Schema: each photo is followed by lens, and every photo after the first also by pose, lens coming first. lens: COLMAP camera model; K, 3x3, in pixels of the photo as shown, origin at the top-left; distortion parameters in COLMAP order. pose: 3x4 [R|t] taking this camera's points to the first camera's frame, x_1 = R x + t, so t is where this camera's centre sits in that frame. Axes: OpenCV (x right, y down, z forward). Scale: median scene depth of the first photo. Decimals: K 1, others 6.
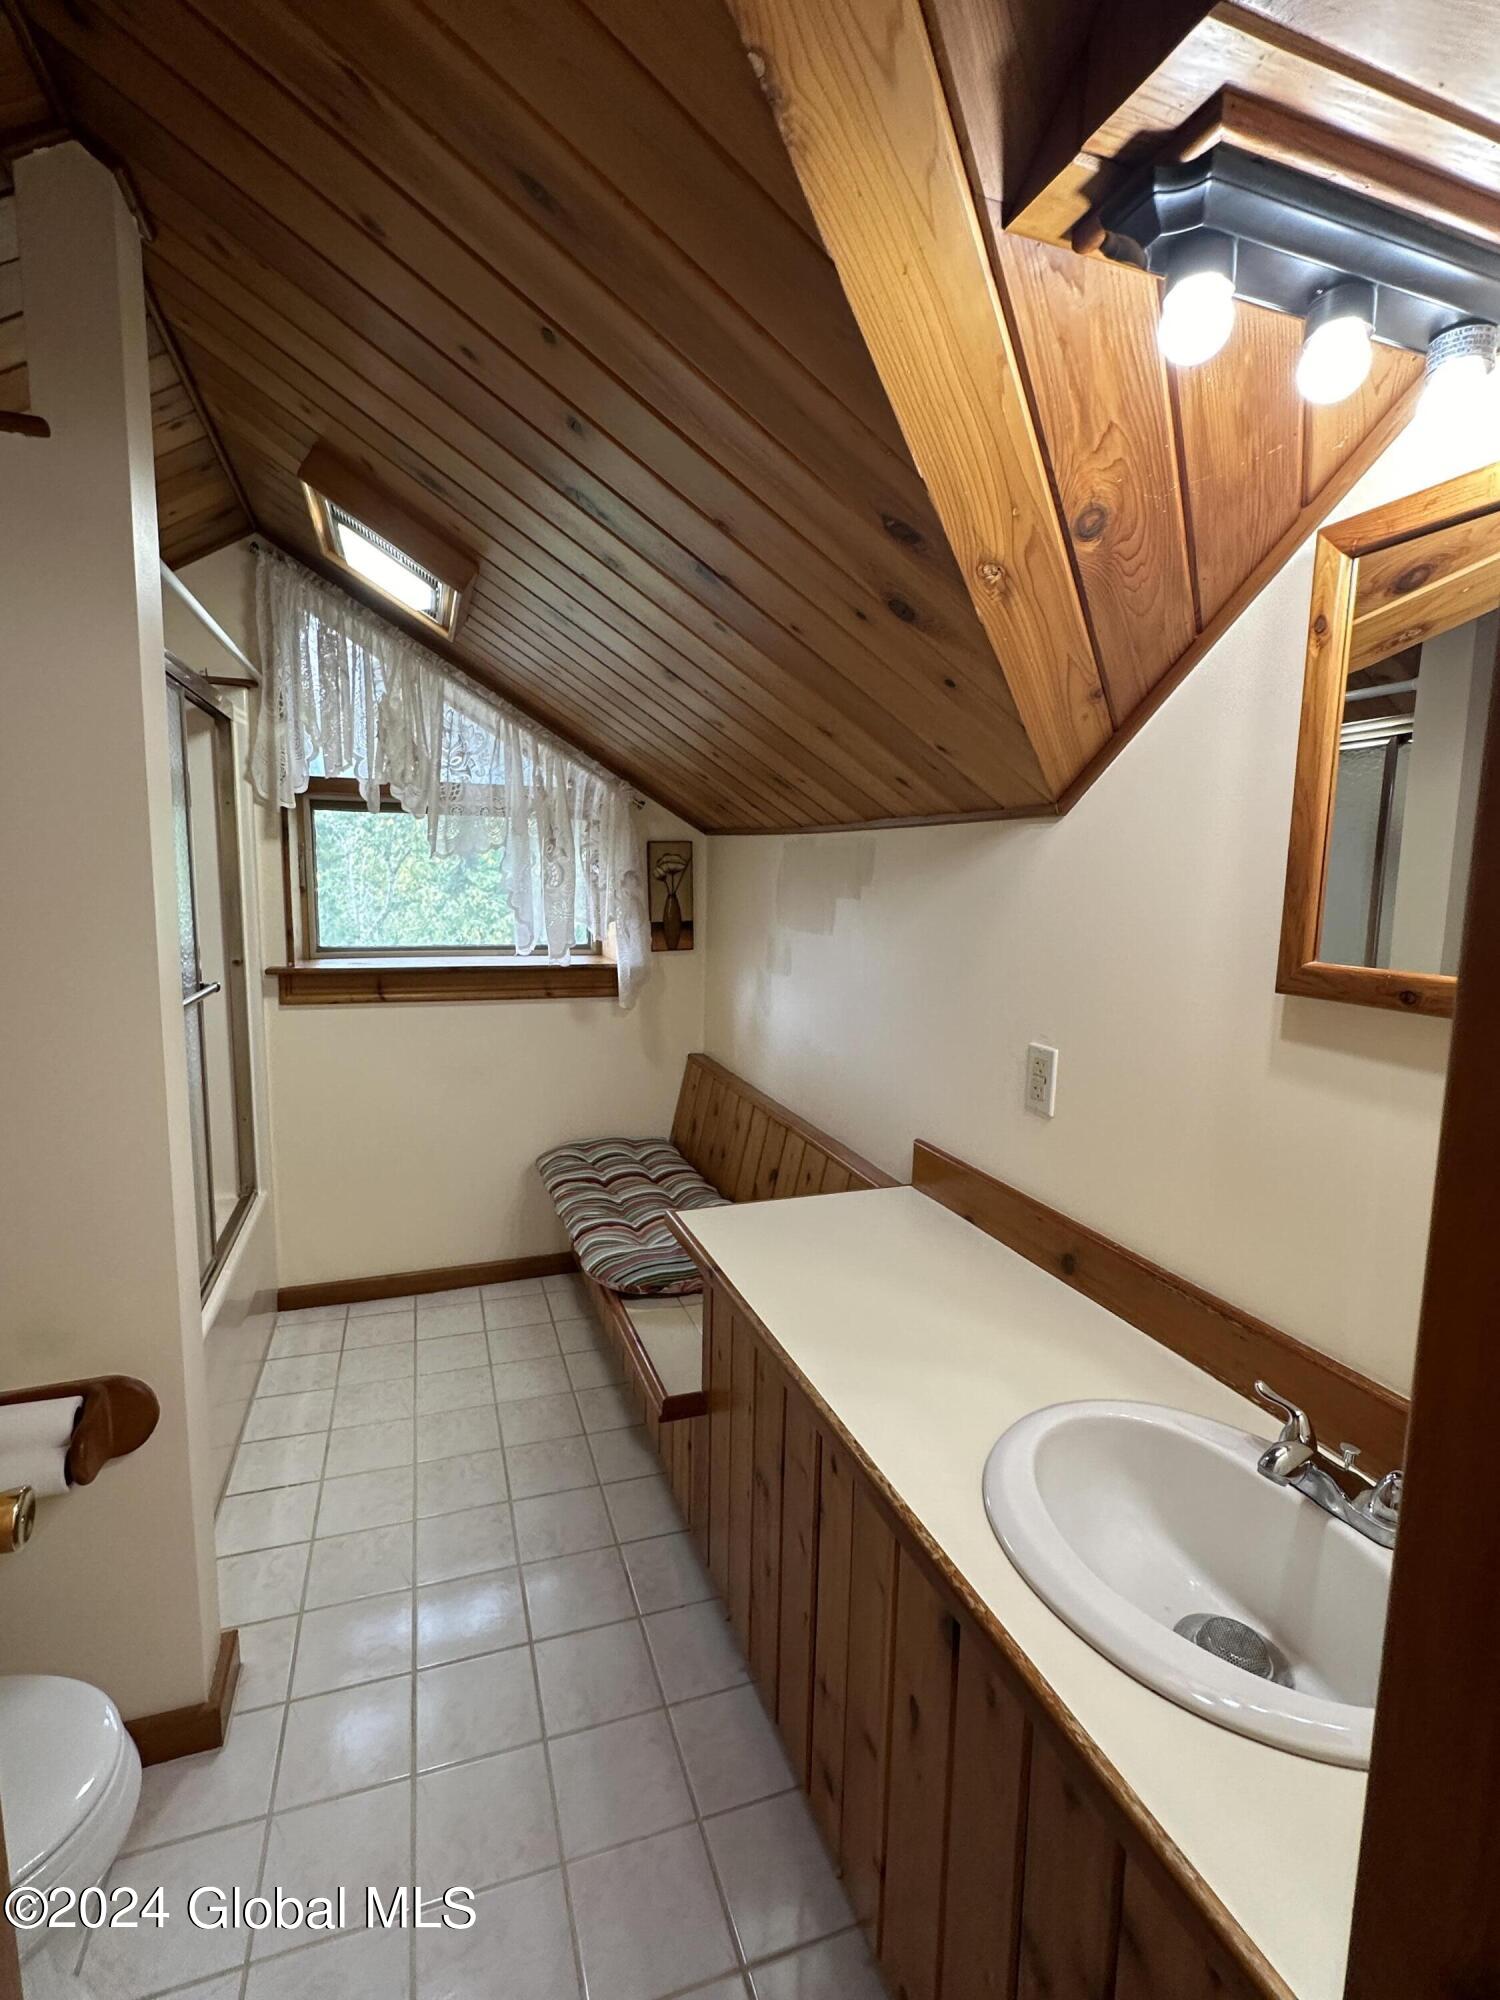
lens RADIAL K [[935.8, 0, 754.8], [0, 935.8, 996.7], [0, 0, 1]] dist [-0.000541, 0.000253]
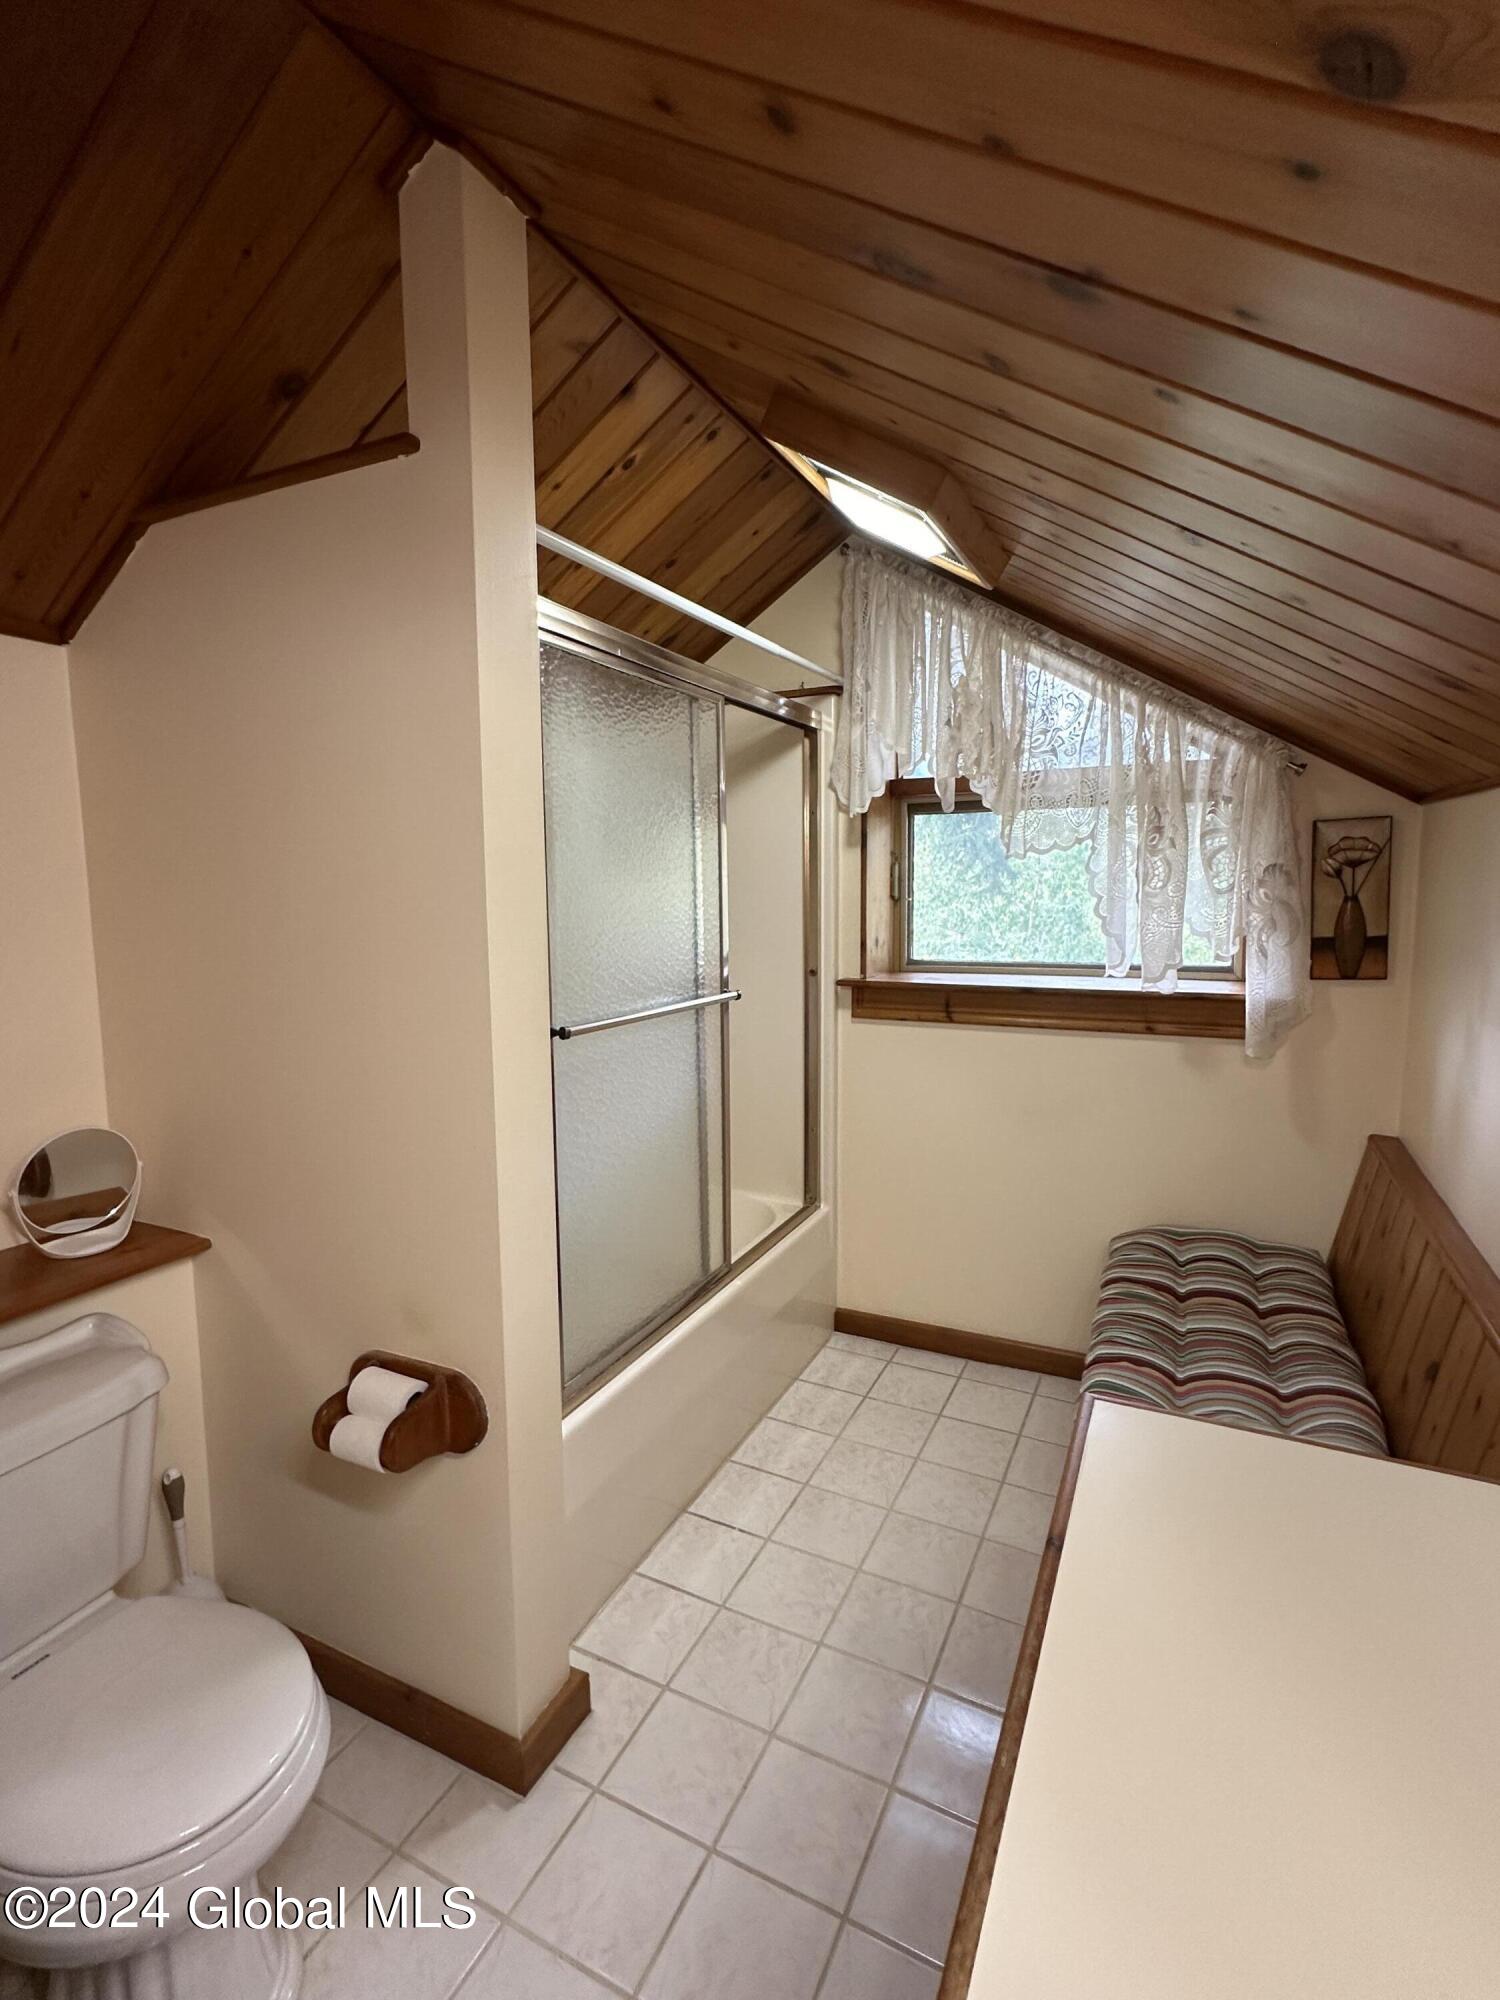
lens RADIAL K [[935.8, 0, 745.6], [0, 935.8, 995.9], [0, 0, 1]] dist [-0.000541, 0.000253]
pose [[0.689605, 0.055068, -0.722089, 0.111306], [-0.069863, 0.997513, 0.009353, -0.014602], [0.720808, 0.043997, 0.691737, 0.238138]]
